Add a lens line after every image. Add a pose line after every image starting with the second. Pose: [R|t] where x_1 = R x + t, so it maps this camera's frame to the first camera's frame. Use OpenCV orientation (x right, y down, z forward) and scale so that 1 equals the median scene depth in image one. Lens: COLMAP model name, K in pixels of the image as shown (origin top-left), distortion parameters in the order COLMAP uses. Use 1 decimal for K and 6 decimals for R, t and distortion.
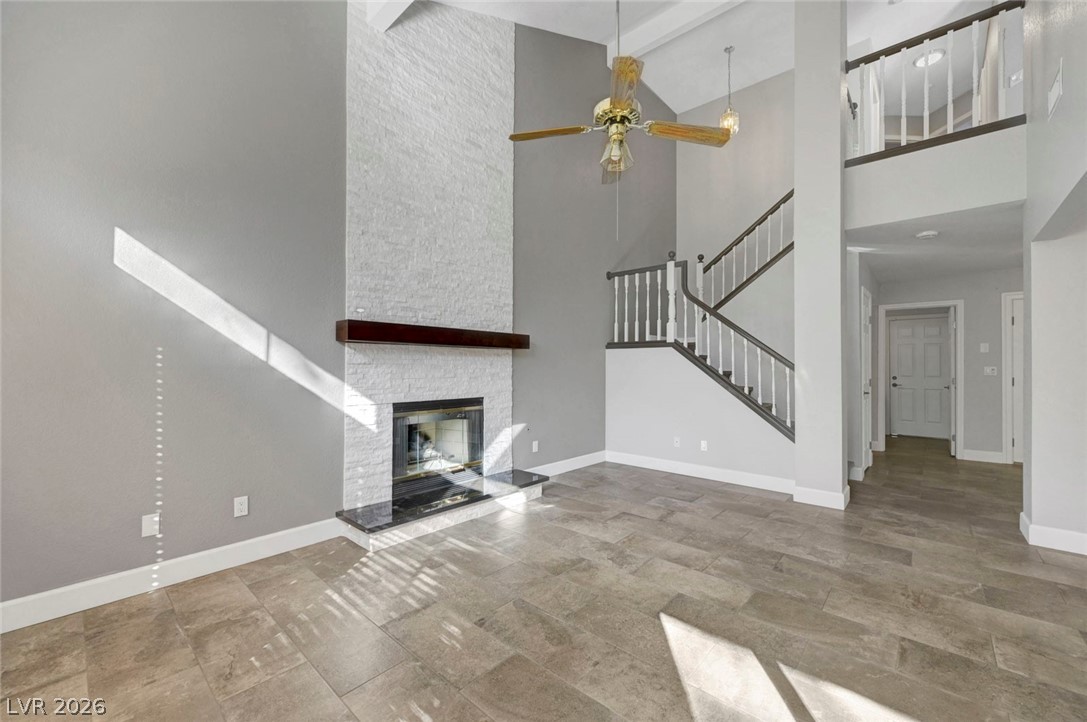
lens RADIAL K [[434.7, 0, 523.7], [0, 434.7, 362.4], [0, 0, 1]] dist [-0.000365, 0.000358]
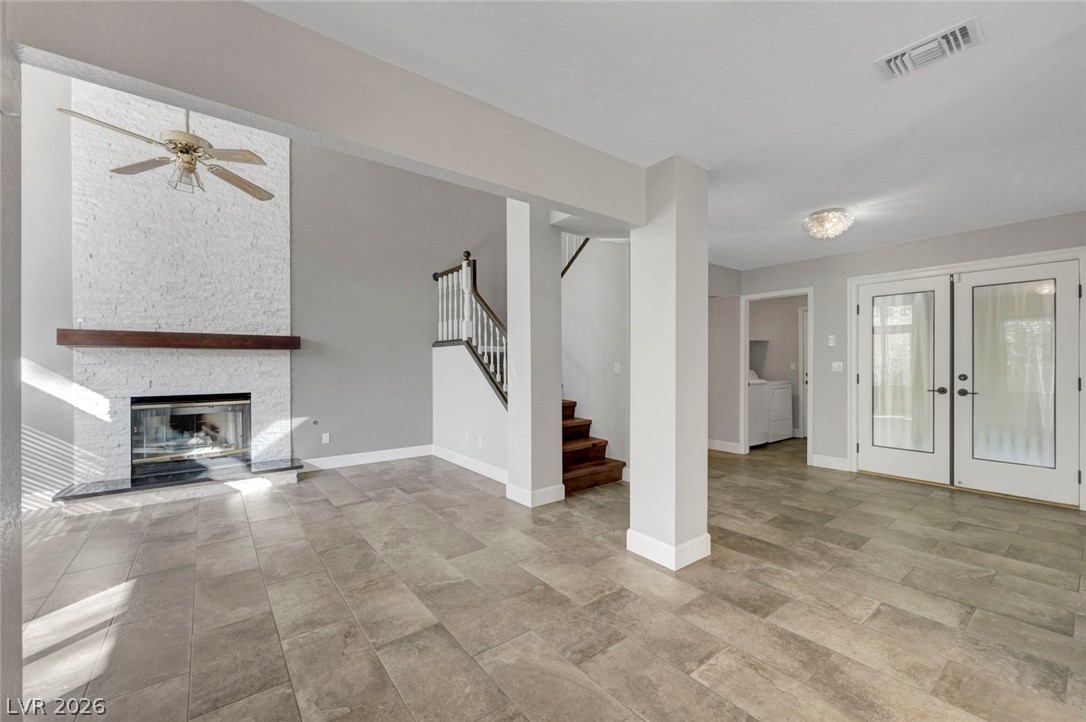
lens RADIAL K [[434.3, 0, 523.2], [0, 434.3, 362.4], [0, 0, 1]] dist [-0.000365, 0.000358]
pose [[0.984346, -0.007016, -0.176109, 0.911485], [0.008423, 0.999938, 0.007246, -0.000809], [0.176047, -0.008616, 0.984344, 0.019832]]
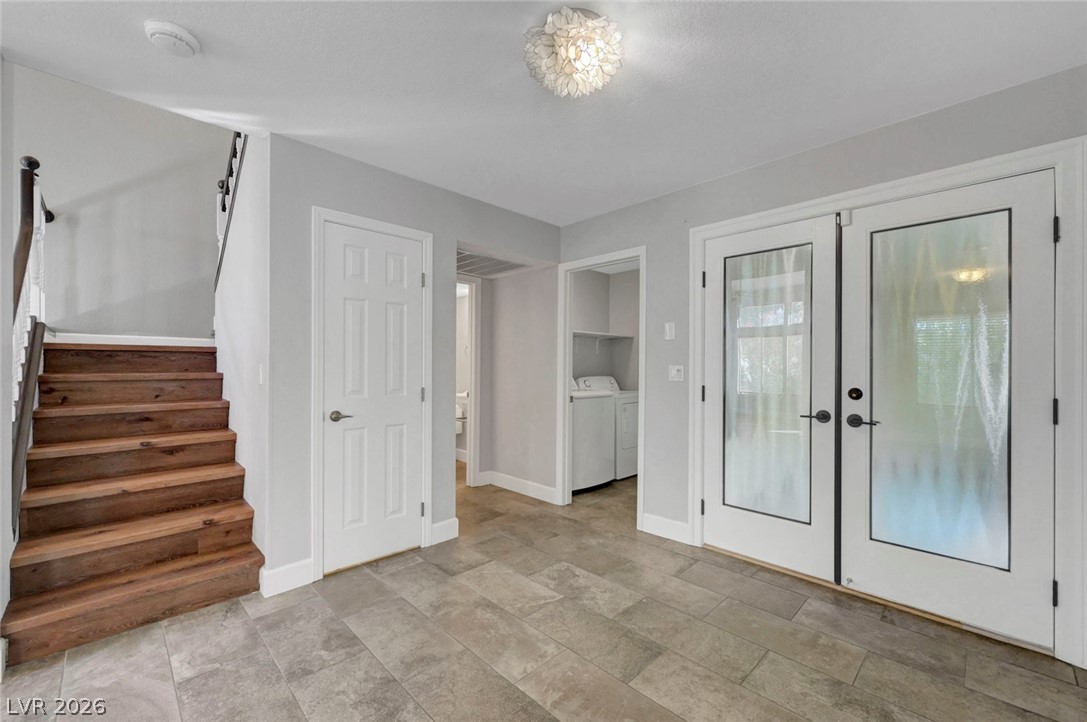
lens RADIAL K [[434.7, 0, 523.7], [0, 434.7, 362.4], [0, 0, 1]] dist [-0.000365, 0.000358]
pose [[0.997495, -0.001630, -0.070724, 1.404316], [0.001855, 0.999993, 0.003125, 0.006607], [0.070718, -0.003249, 0.997491, 0.670472]]
